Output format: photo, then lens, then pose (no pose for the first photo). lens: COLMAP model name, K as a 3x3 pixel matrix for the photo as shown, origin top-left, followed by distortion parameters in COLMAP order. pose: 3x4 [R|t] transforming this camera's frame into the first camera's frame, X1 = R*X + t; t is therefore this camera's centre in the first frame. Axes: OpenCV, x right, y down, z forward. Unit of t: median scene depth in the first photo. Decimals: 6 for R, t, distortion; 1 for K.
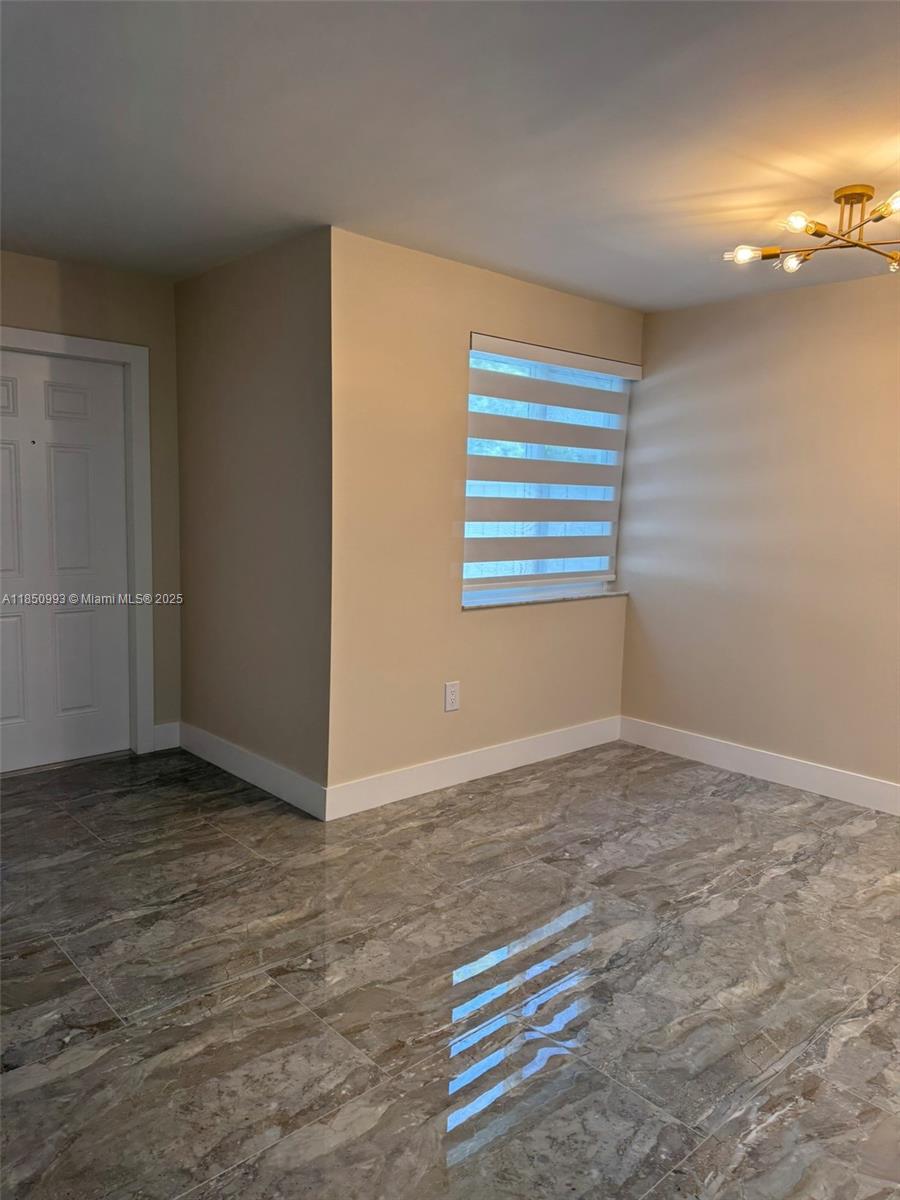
lens RADIAL K [[859.5, 0, 444.0], [0, 859.5, 599.3], [0, 0, 1]] dist [0.009243, -0.000685]
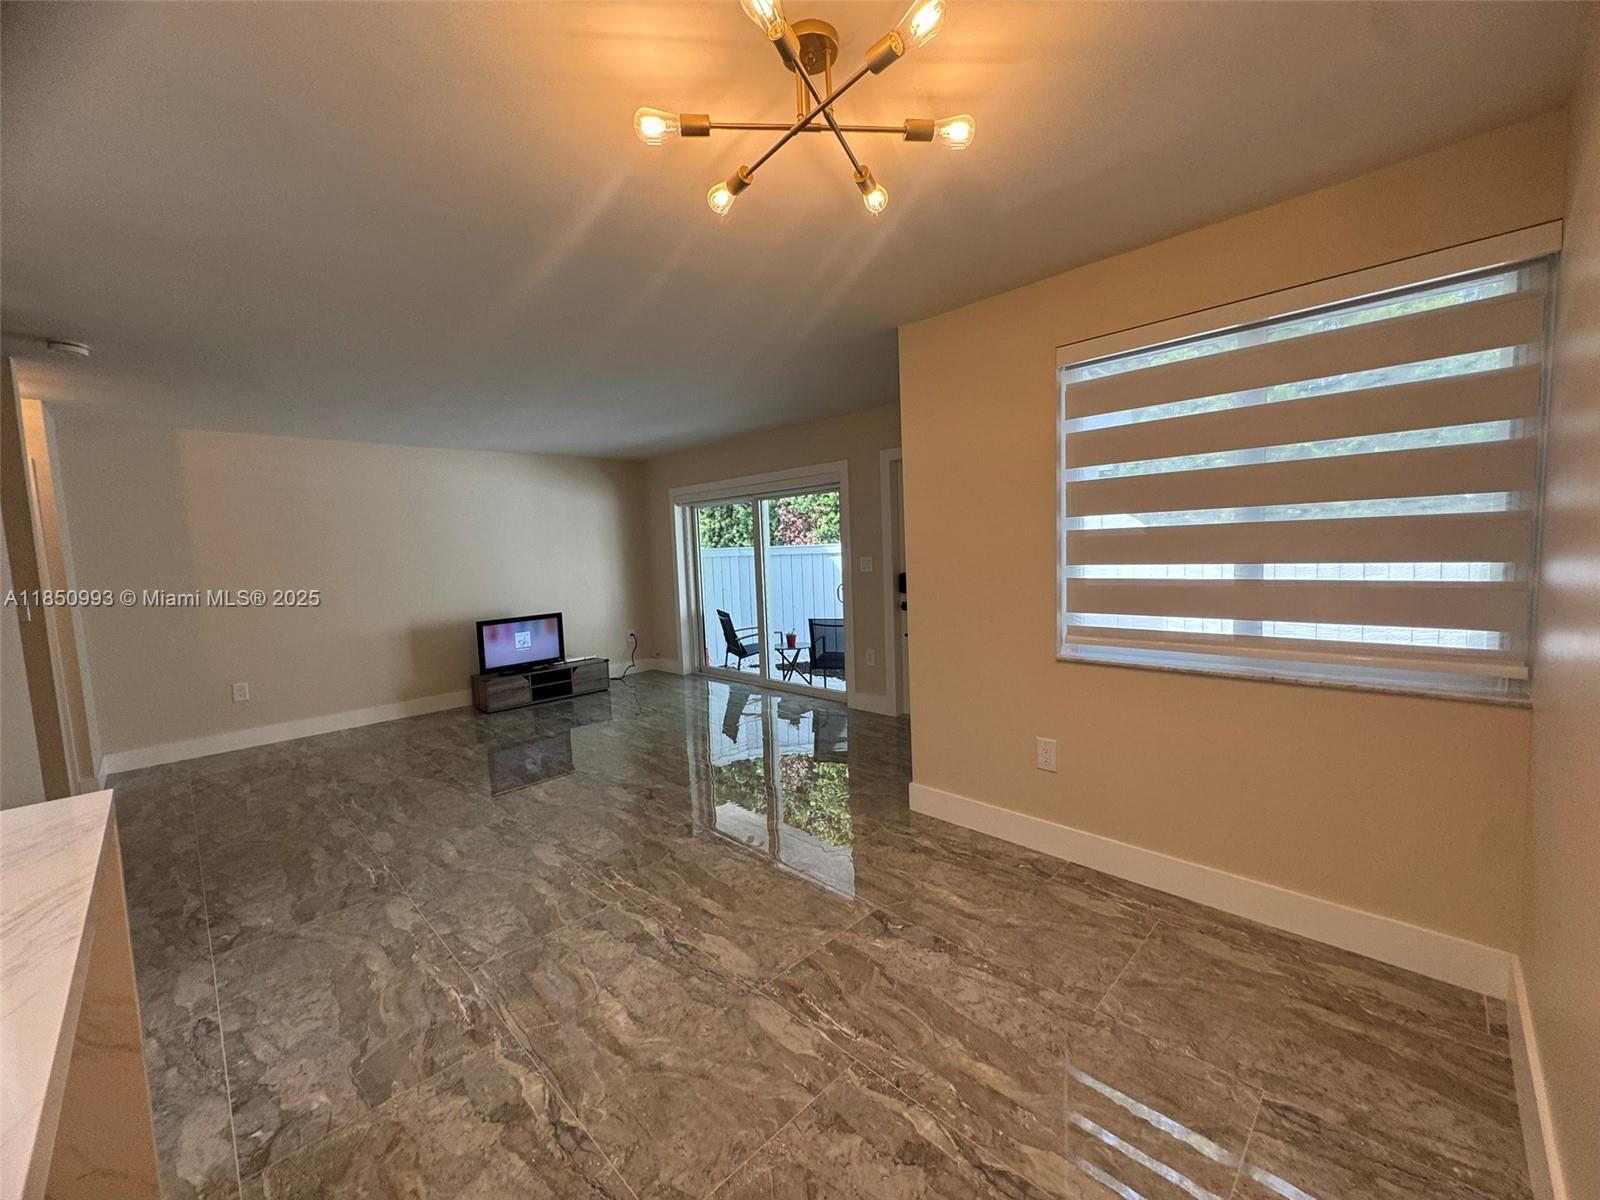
lens RADIAL K [[637.8, 0, 793.0], [0, 637.8, 605.7], [0, 0, 1]] dist [-0.004416, 0.000662]
pose [[0.039872, 0.058763, -0.997475, 0.937546], [-0.087299, 0.994657, 0.055108, -0.081518], [0.995384, 0.084882, 0.044789, 0.983200]]
